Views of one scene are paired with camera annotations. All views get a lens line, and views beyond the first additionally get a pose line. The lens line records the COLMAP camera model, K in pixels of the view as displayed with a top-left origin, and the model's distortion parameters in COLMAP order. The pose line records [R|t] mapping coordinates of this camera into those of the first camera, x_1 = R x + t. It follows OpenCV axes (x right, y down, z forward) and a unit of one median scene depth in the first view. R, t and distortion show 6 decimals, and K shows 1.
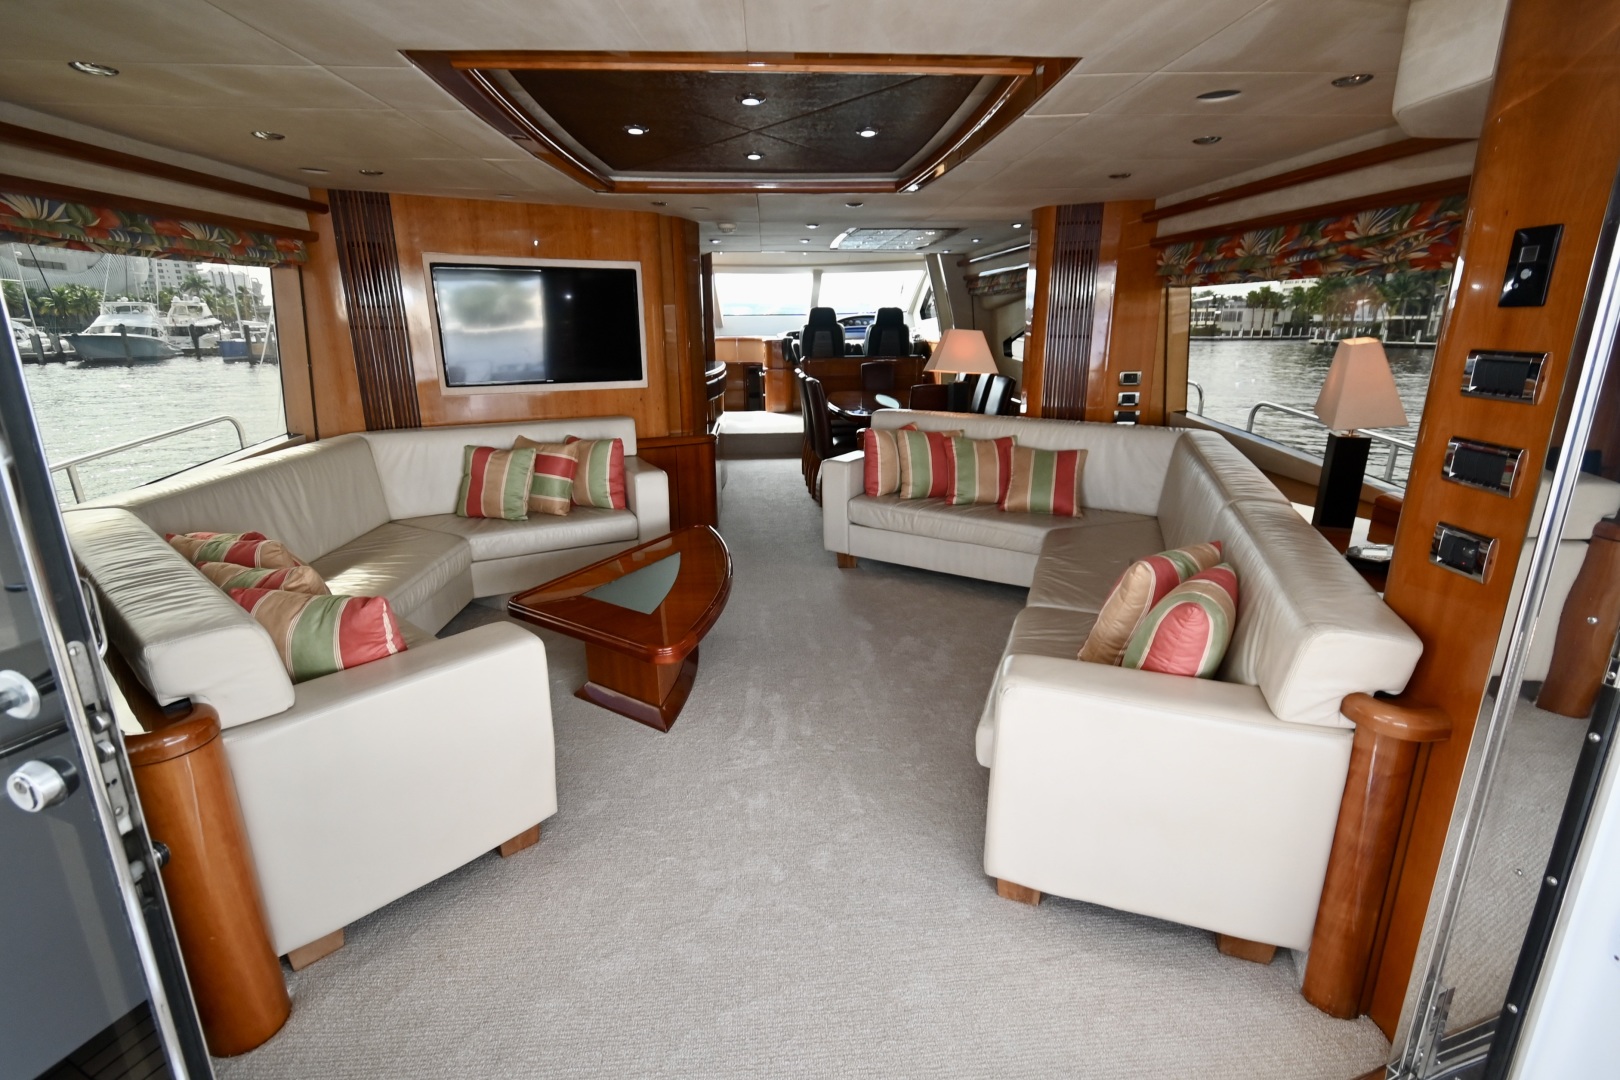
lens RADIAL K [[768.6, 0, 811.9], [0, 768.6, 534.6], [0, 0, 1]] dist [0.000882, -0.000673]
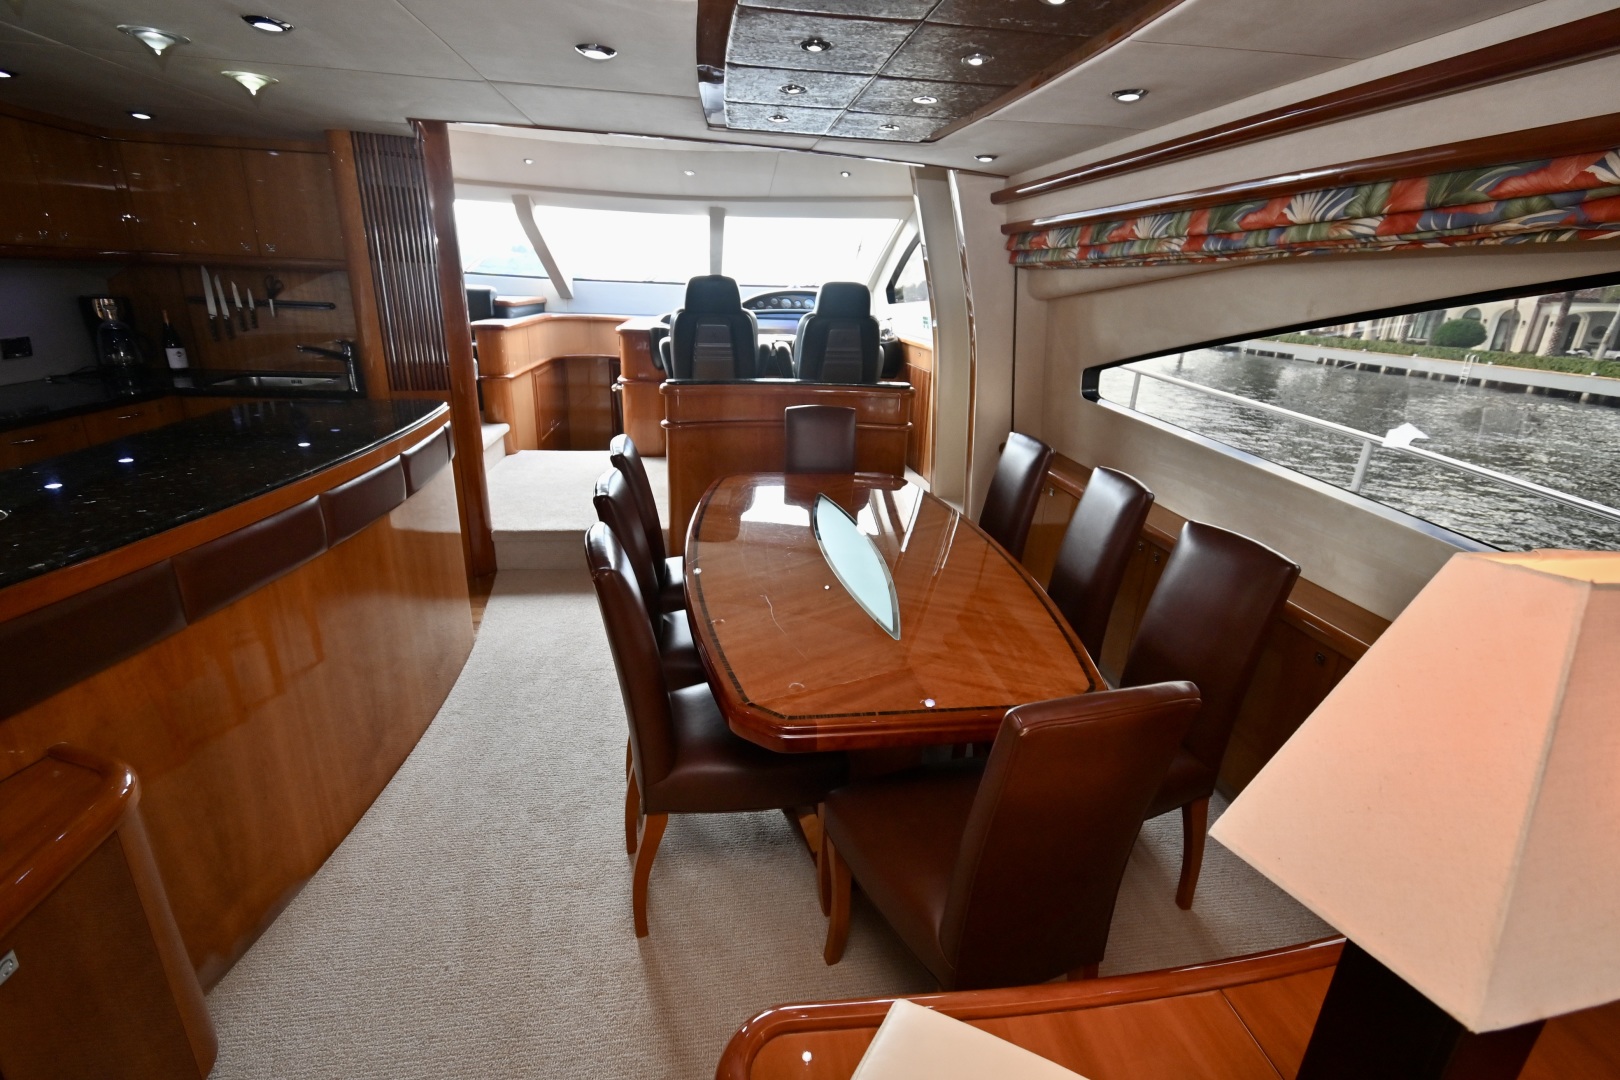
lens RADIAL K [[729.2, 0, 821.1], [0, 729.2, 548.0], [0, 0, 1]] dist [0.003064, -0.000289]
pose [[0.992275, 0.004079, 0.123994, 0.048376], [-0.013080, 0.997329, 0.071863, -0.289413], [-0.123370, -0.072930, 0.989677, 0.957901]]
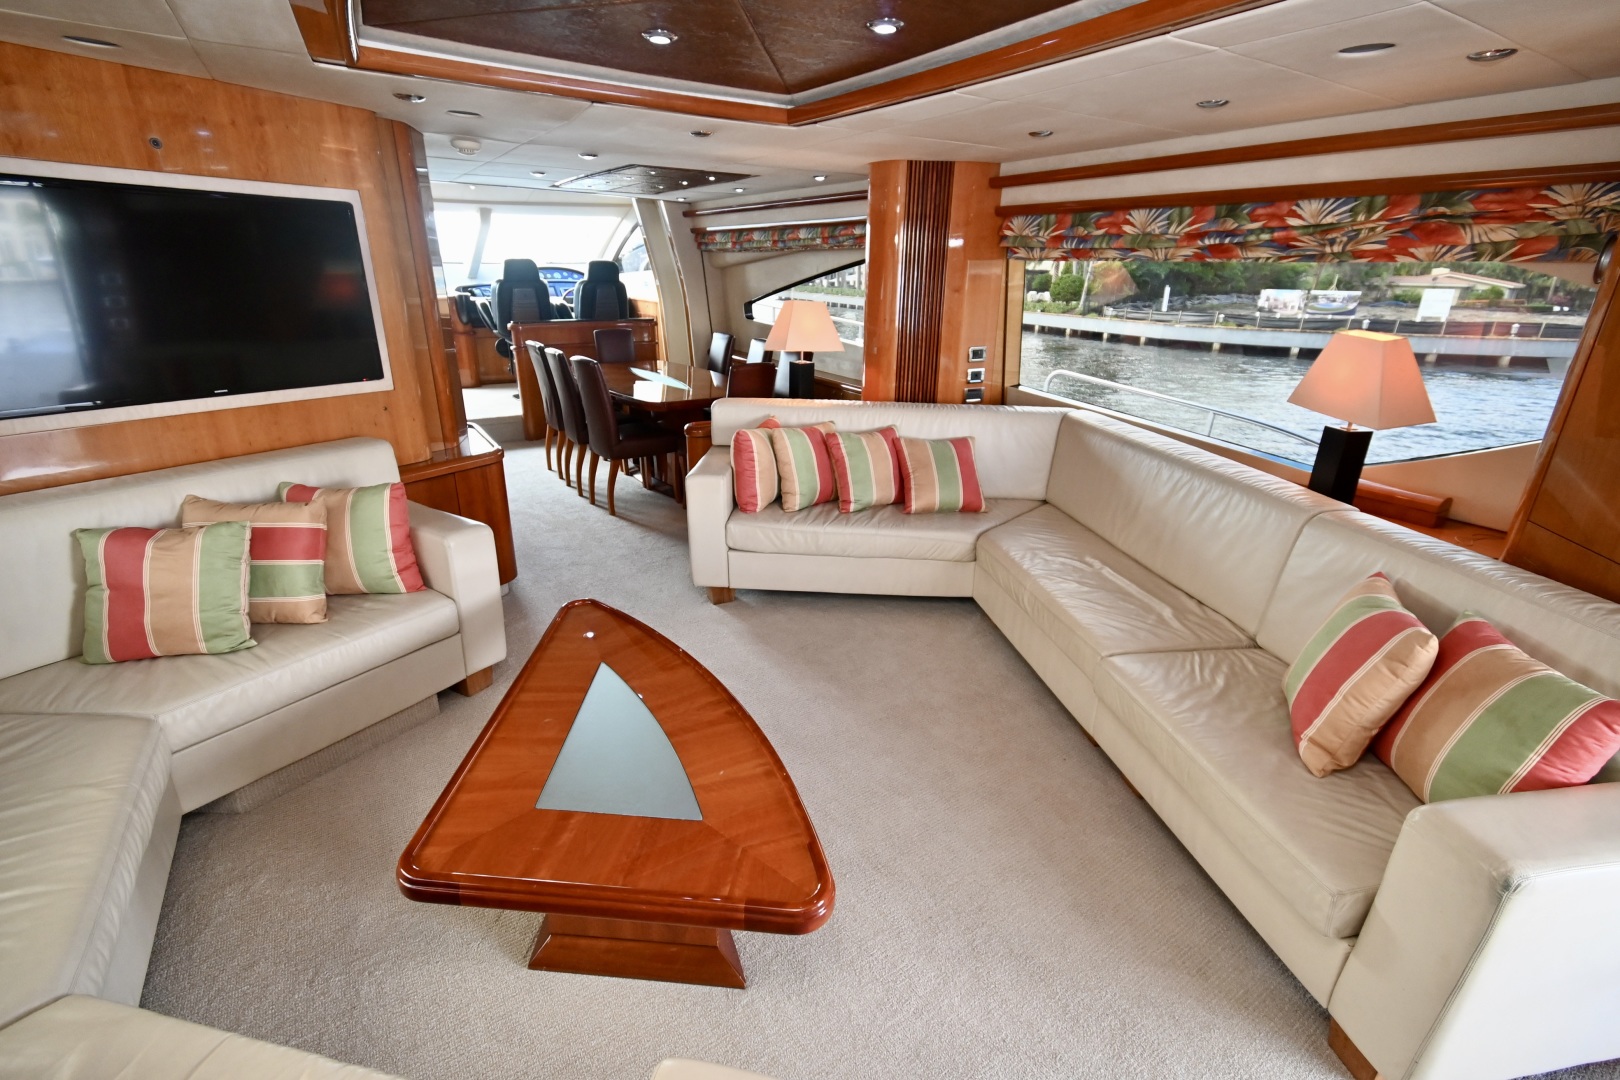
lens RADIAL K [[729.2, 0, 815.8], [0, 729.2, 532.3], [0, 0, 1]] dist [0.003064, -0.000289]
pose [[0.868526, -0.148659, 0.472825, -0.233004], [0.111126, 0.988080, 0.106532, -0.105693], [-0.483026, -0.039982, 0.874693, 0.298132]]
